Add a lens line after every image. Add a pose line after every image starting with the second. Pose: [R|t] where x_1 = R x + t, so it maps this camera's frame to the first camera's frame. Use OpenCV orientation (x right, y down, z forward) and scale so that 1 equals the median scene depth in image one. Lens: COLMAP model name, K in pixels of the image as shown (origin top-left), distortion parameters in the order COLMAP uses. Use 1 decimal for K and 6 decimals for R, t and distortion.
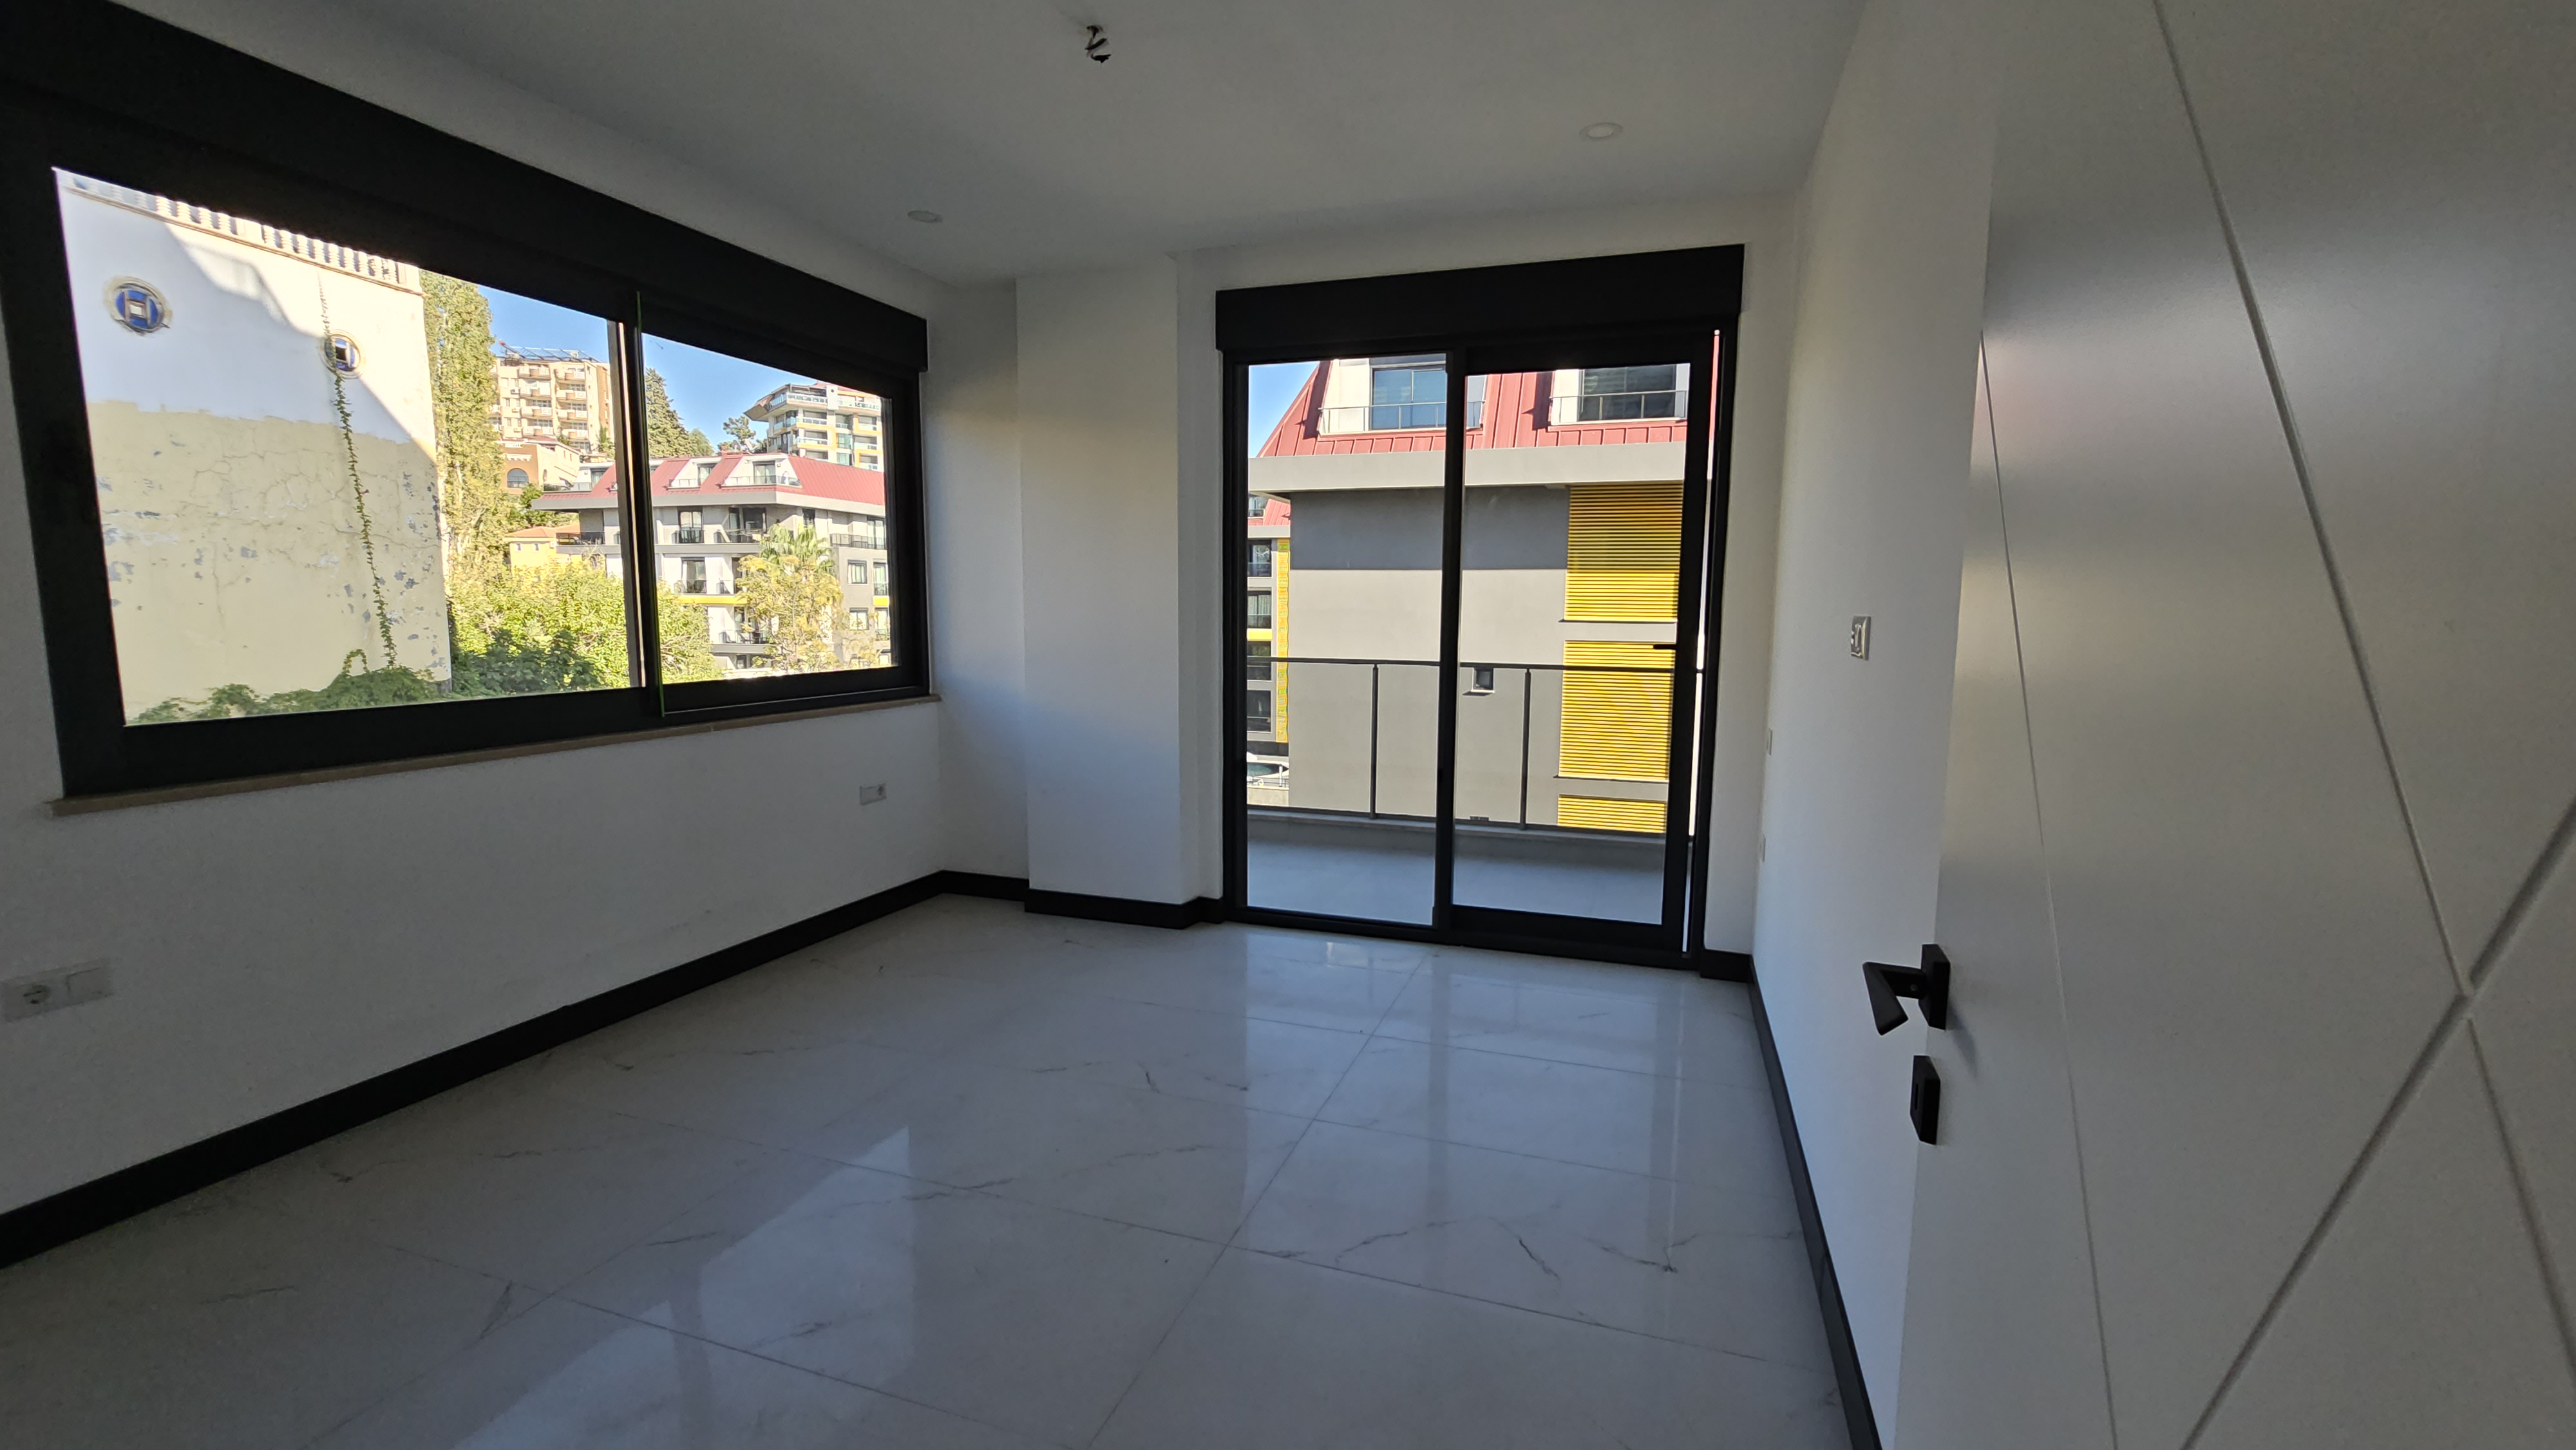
lens RADIAL K [[1039.8, 0, 1295.2], [0, 1039.8, 734.6], [0, 0, 1]] dist [0.001222, 0.000561]
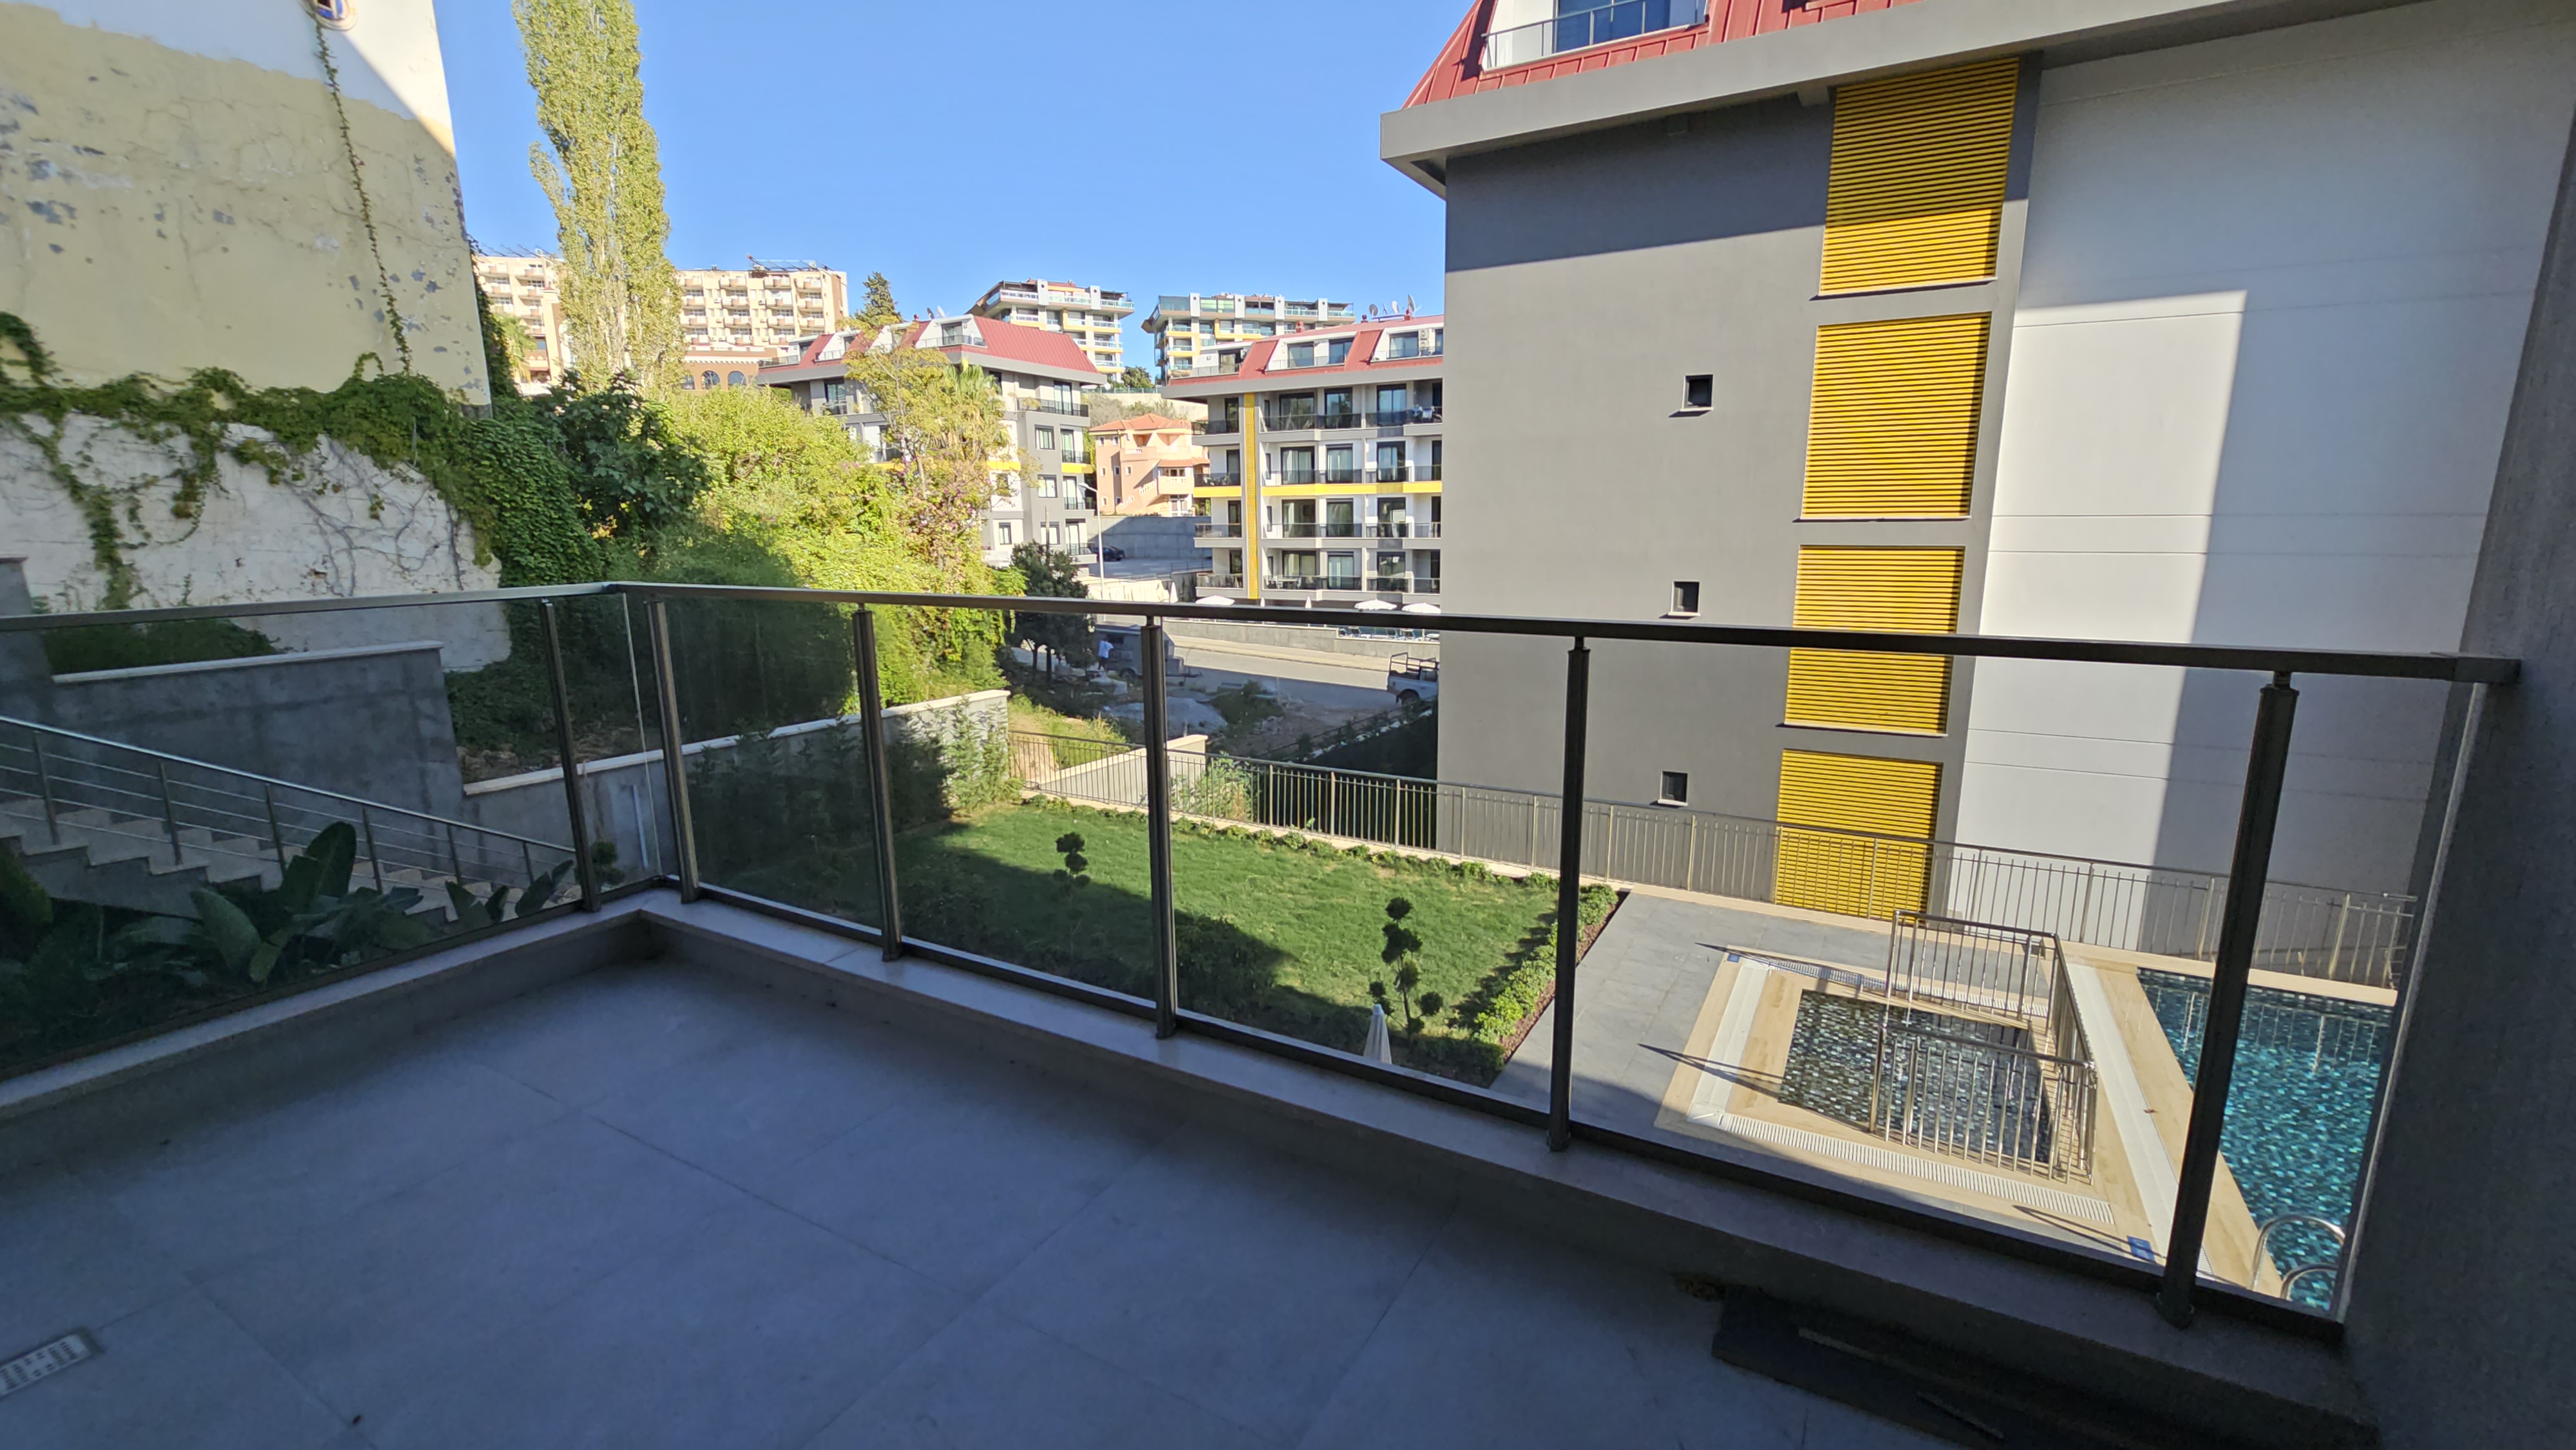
lens RADIAL K [[1054.5, 0, 1307.7], [0, 1054.5, 728.9], [0, 0, 1]] dist [-0.001029, 0.001210]
pose [[0.982475, 0.019330, -0.185389, 0.059329], [-0.003759, 0.996460, 0.083980, 0.149355], [0.186356, -0.081811, 0.979070, 0.219383]]
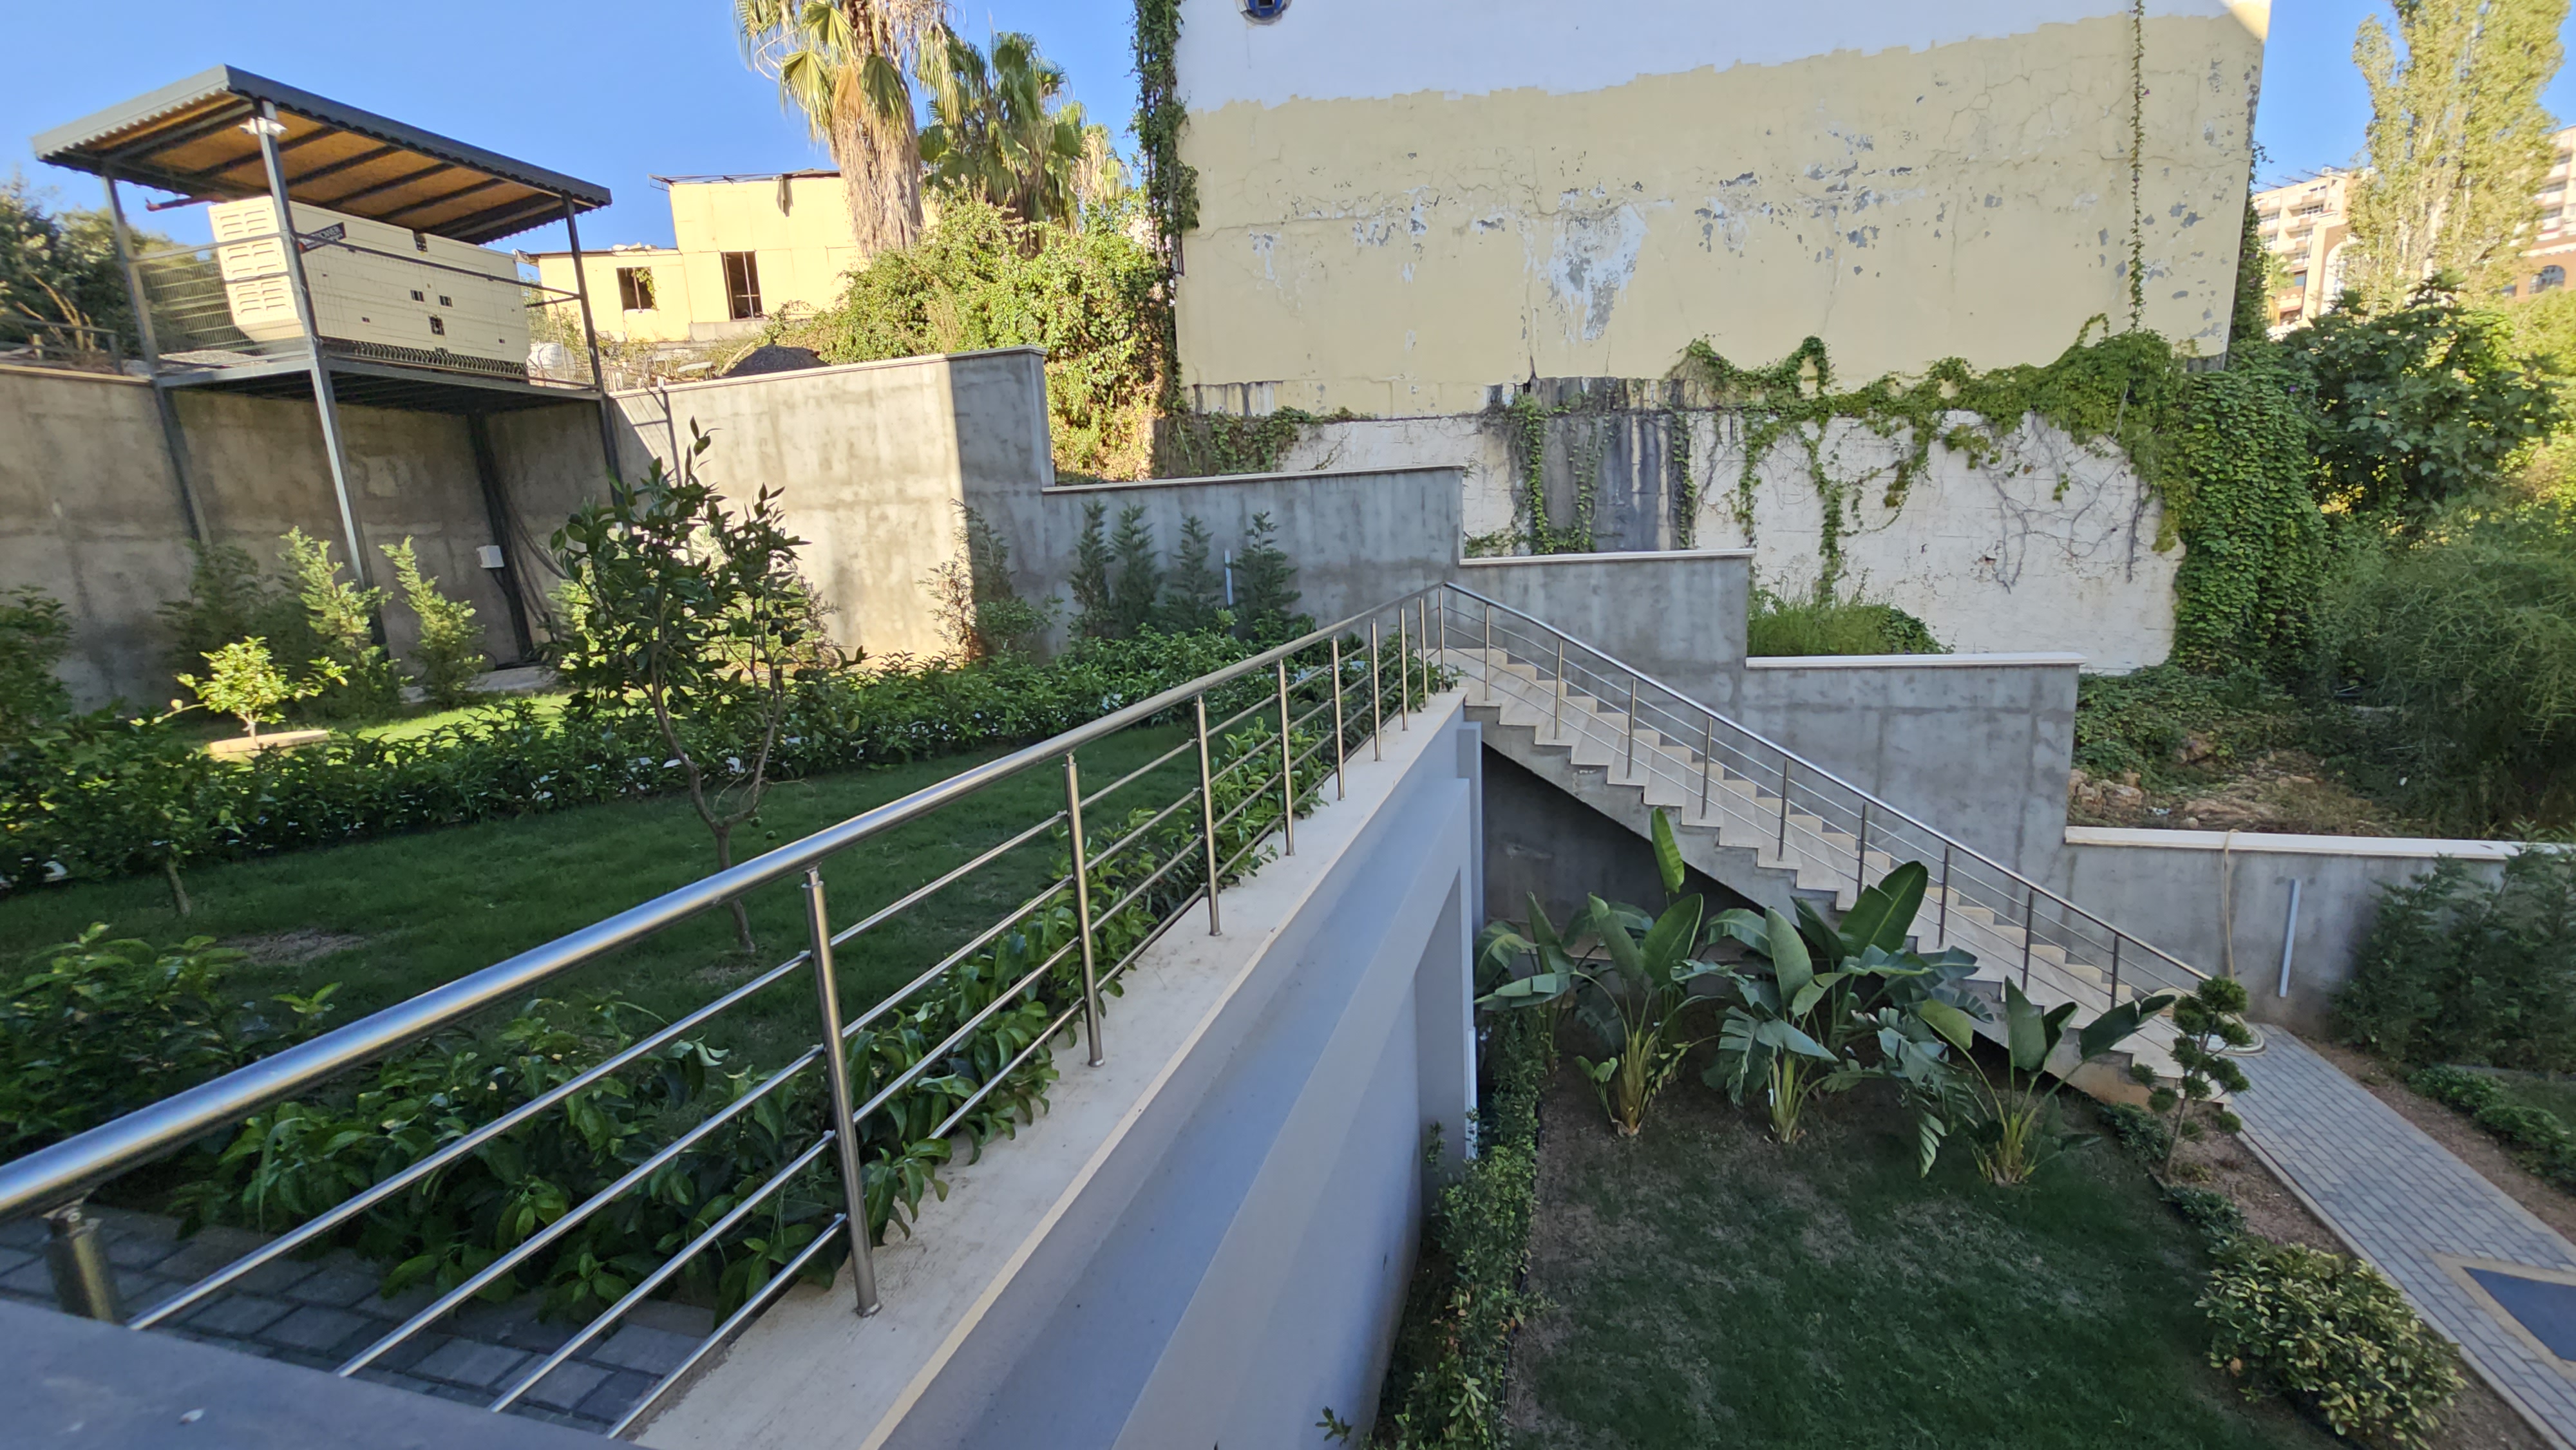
lens RADIAL K [[1054.5, 0, 1307.7], [0, 1054.5, 728.9], [0, 0, 1]] dist [-0.001029, 0.001210]
pose [[0.051950, 0.175283, -0.983147, -0.068729], [-0.069234, 0.982739, 0.171552, 0.126272], [0.996247, 0.059155, 0.063188, 0.330509]]
